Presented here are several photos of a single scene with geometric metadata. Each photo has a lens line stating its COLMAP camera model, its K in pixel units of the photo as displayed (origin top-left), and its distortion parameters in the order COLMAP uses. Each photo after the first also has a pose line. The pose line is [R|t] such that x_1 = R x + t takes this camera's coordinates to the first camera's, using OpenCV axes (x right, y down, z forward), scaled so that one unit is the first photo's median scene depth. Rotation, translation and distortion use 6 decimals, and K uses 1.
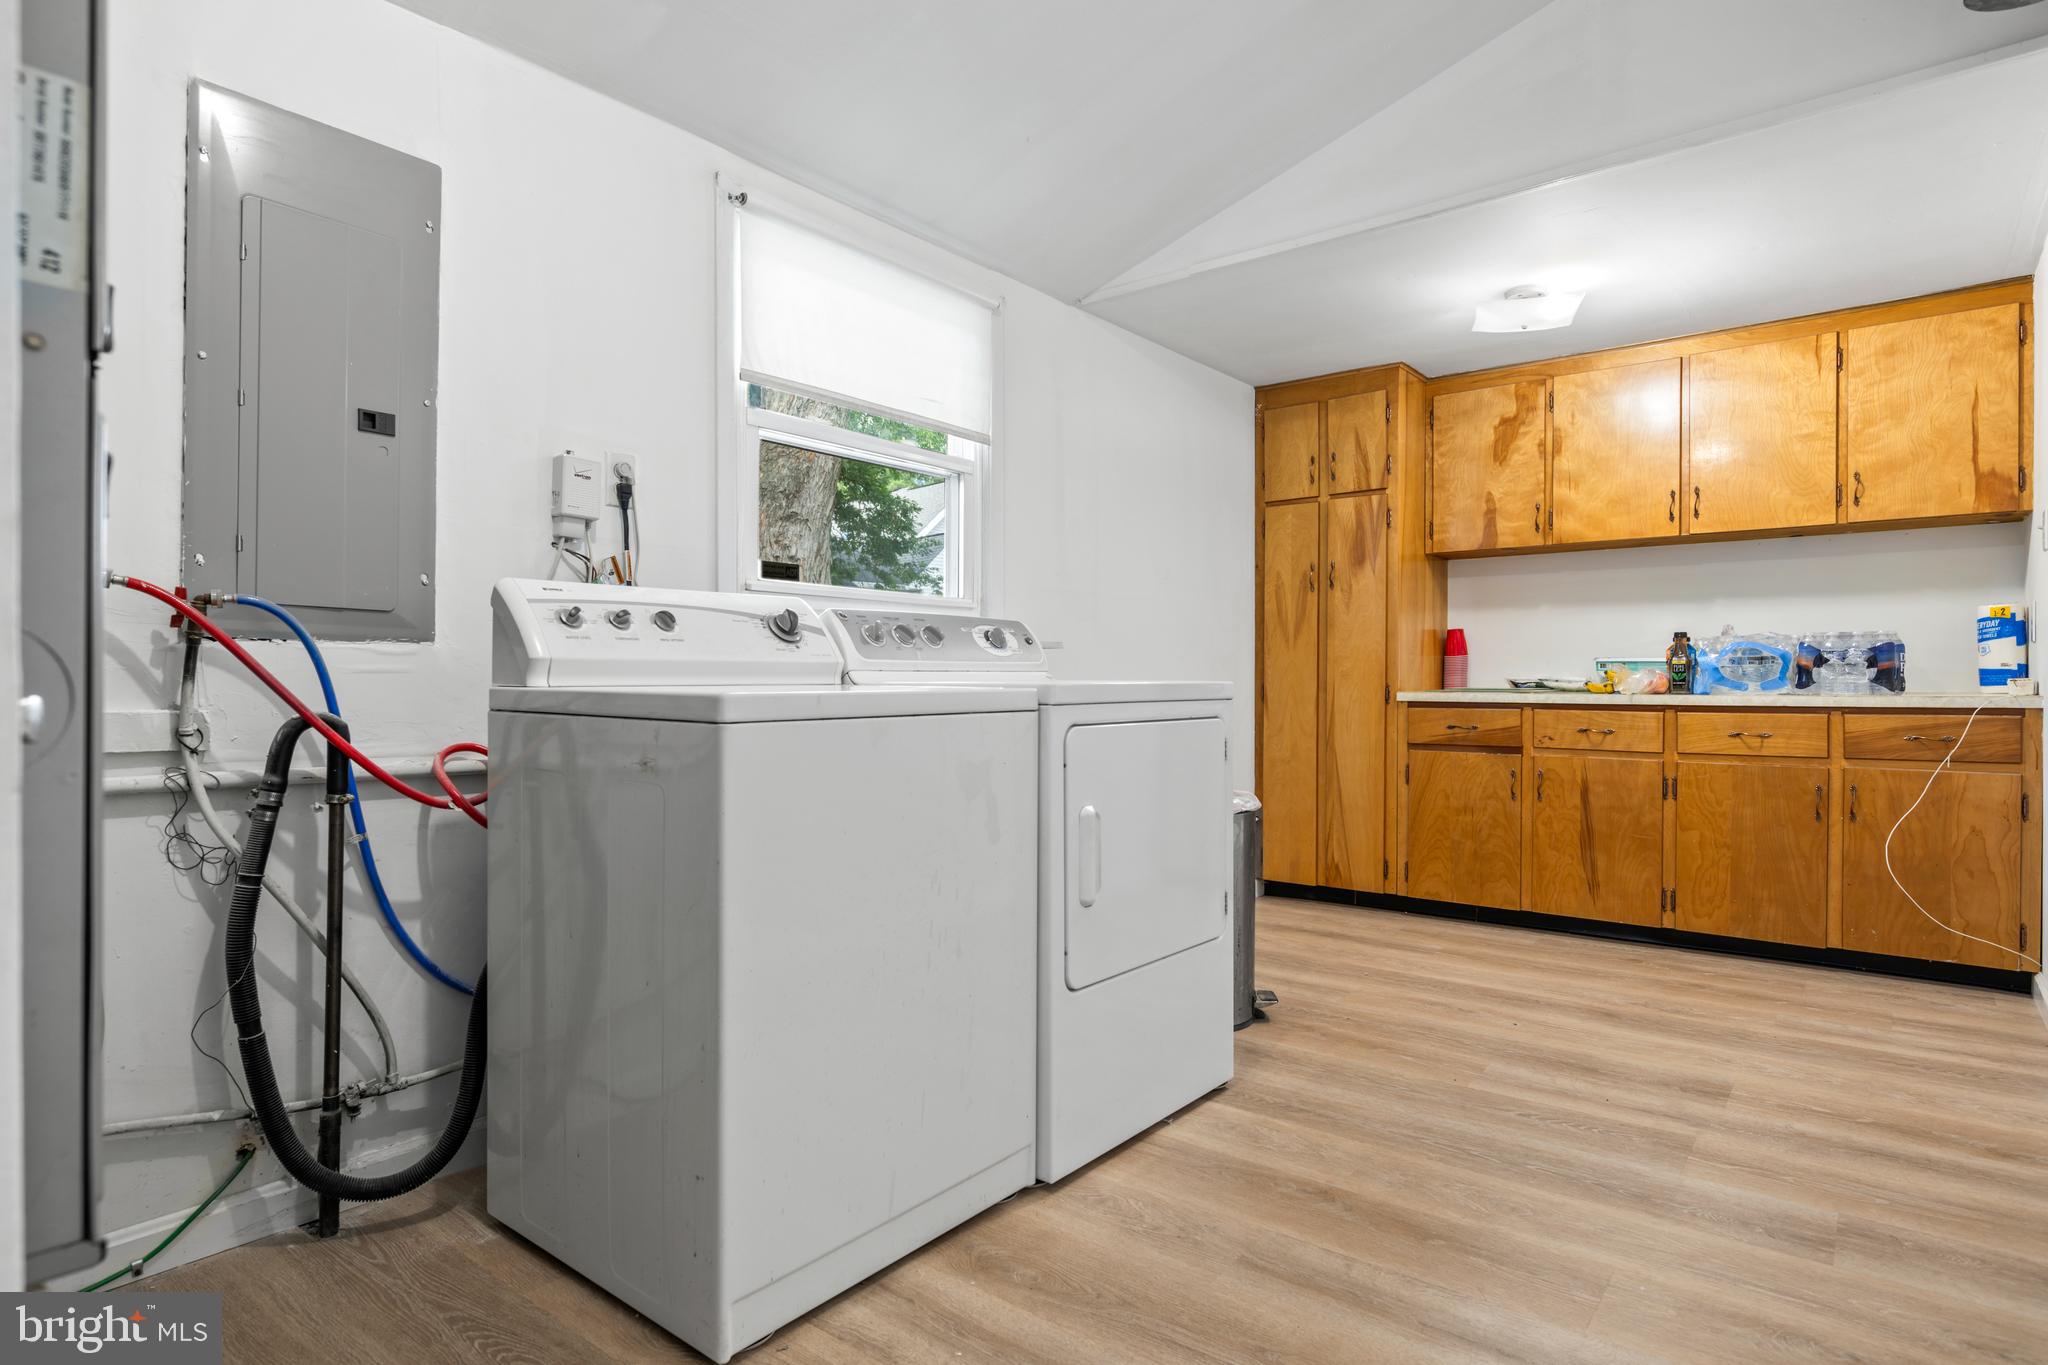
lens RADIAL K [[1103.0, 0, 1022.2], [0, 1103.0, 680.3], [0, 0, 1]] dist [0.003087, 0.000557]
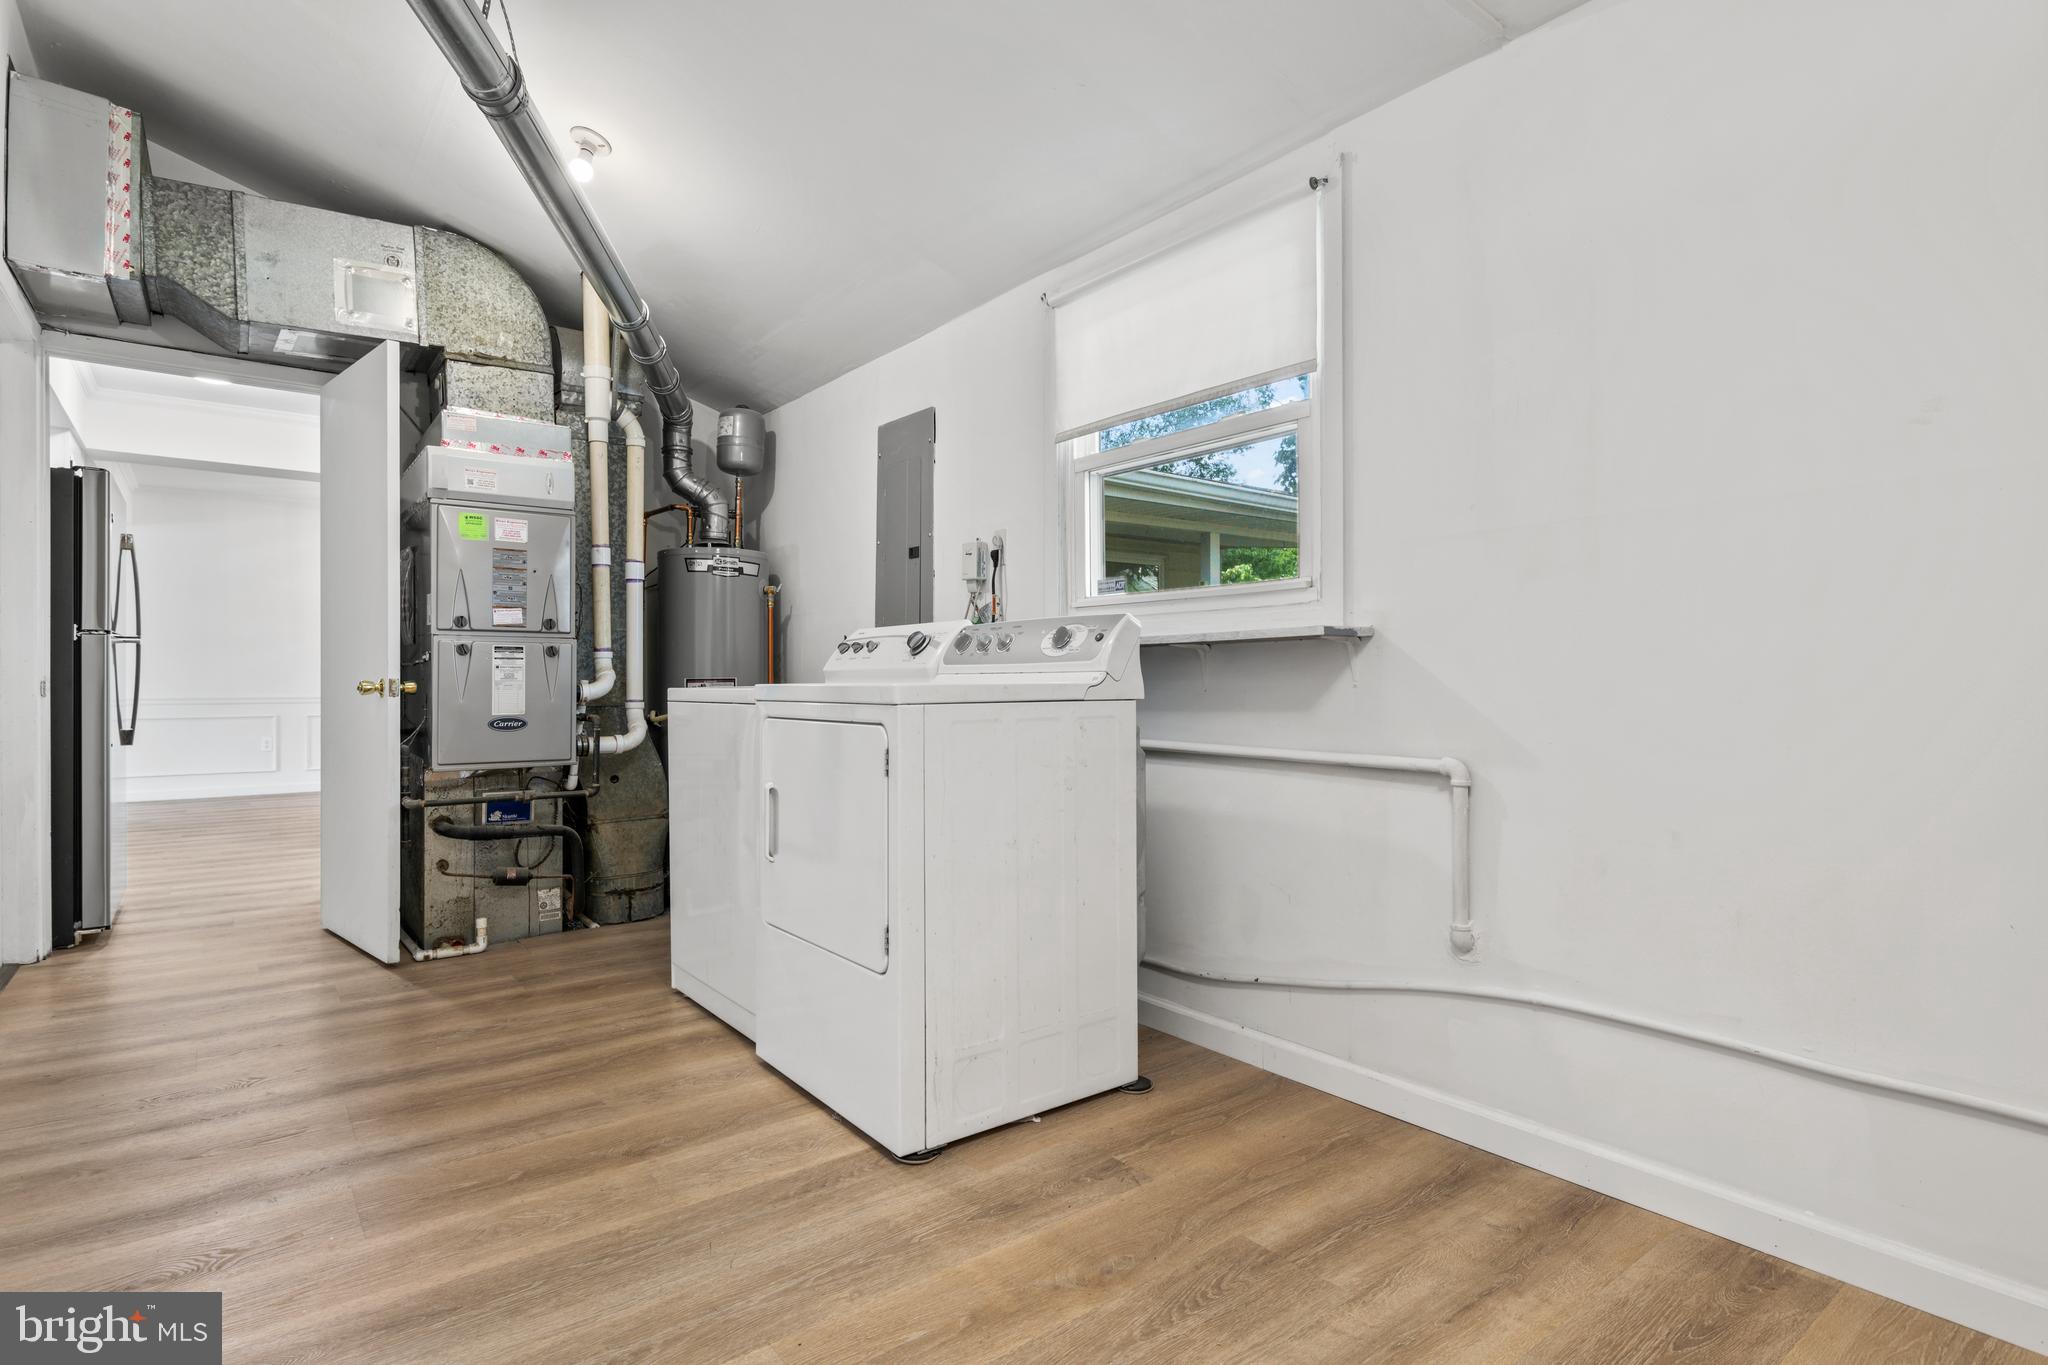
lens RADIAL K [[1019.8, 0, 1015.1], [0, 1019.8, 686.4], [0, 0, 1]] dist [-0.005722, -0.000249]
pose [[-0.236211, 0.008109, -0.971668, 1.056603], [-0.000573, 0.999964, 0.008485, -0.005272], [0.971702, 0.002561, -0.236198, 1.455579]]
